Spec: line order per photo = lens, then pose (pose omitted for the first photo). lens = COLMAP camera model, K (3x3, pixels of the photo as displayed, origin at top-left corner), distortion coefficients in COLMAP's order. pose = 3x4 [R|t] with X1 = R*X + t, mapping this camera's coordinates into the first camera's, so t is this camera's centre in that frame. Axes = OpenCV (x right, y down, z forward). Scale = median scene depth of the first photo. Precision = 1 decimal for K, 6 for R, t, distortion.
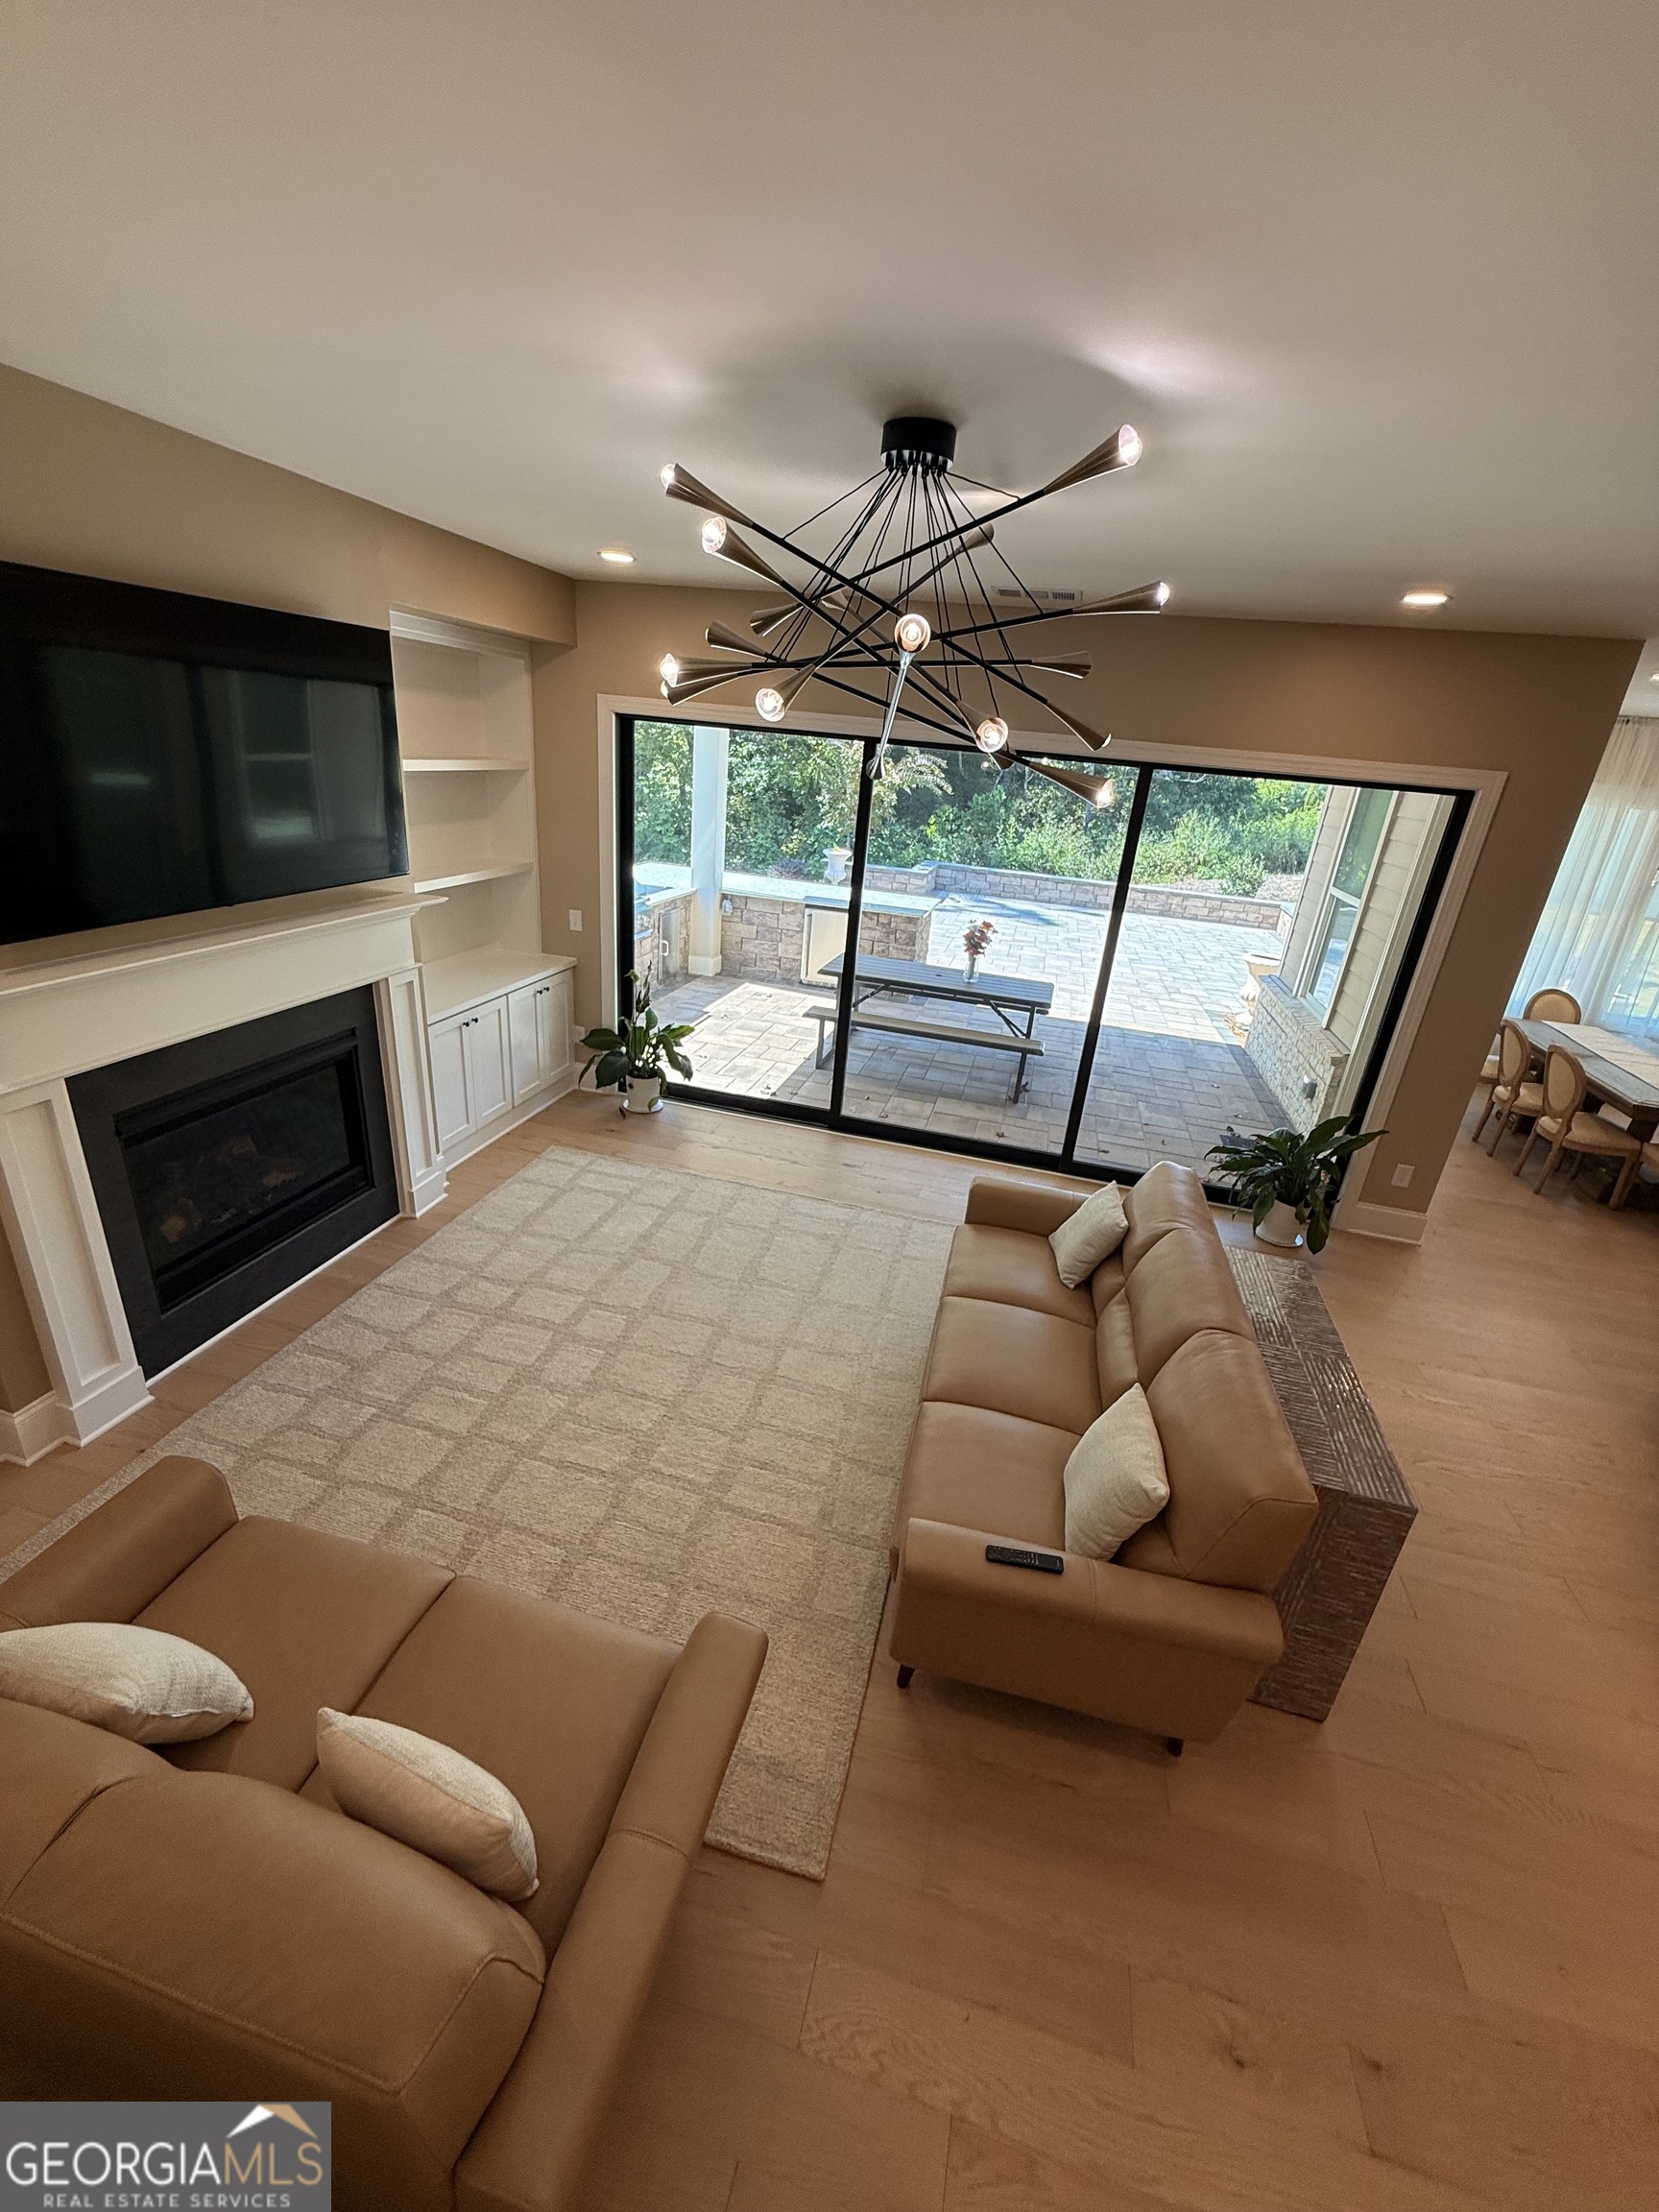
lens RADIAL K [[883.1, 0, 829.9], [0, 883.1, 1099.7], [0, 0, 1]] dist [-0.001705, 0.000759]
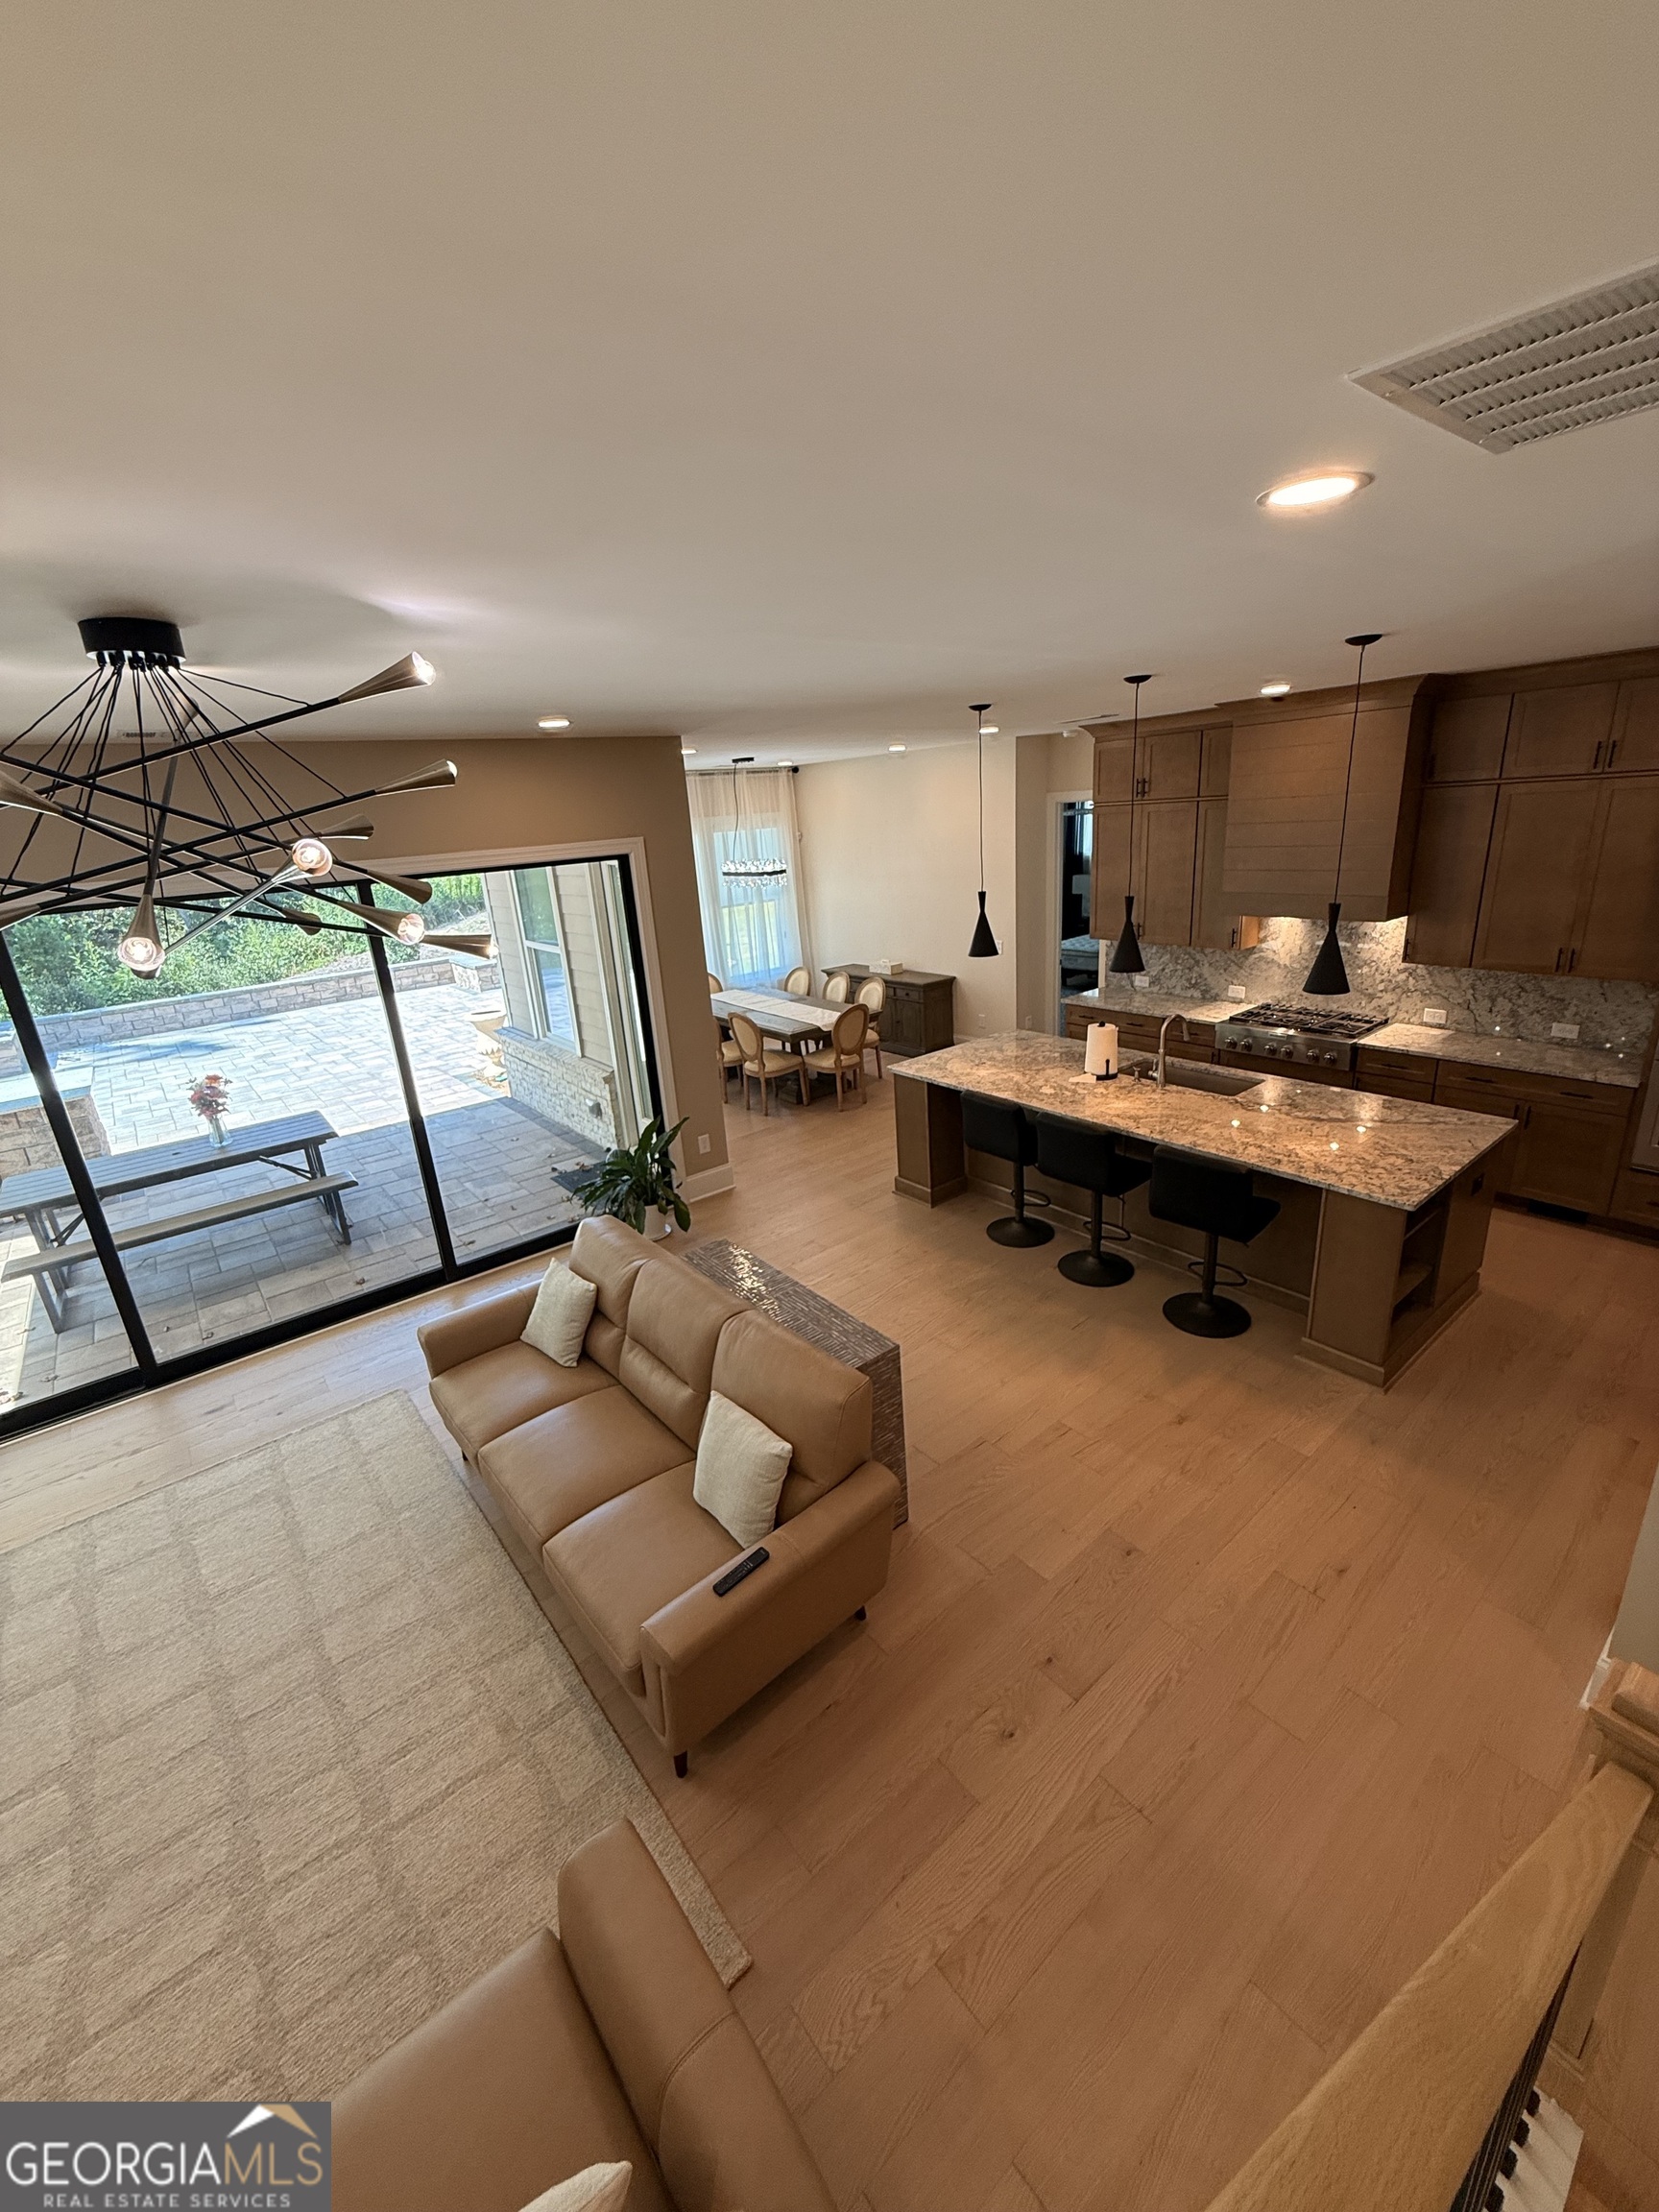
lens RADIAL K [[883.1, 0, 834.7], [0, 883.1, 1097.9], [0, 0, 1]] dist [-0.001705, 0.000759]
pose [[0.587400, -0.367403, 0.721094, -0.143649], [0.408392, 0.903812, 0.127825, -0.065216], [-0.698697, 0.219405, 0.680944, -0.009460]]
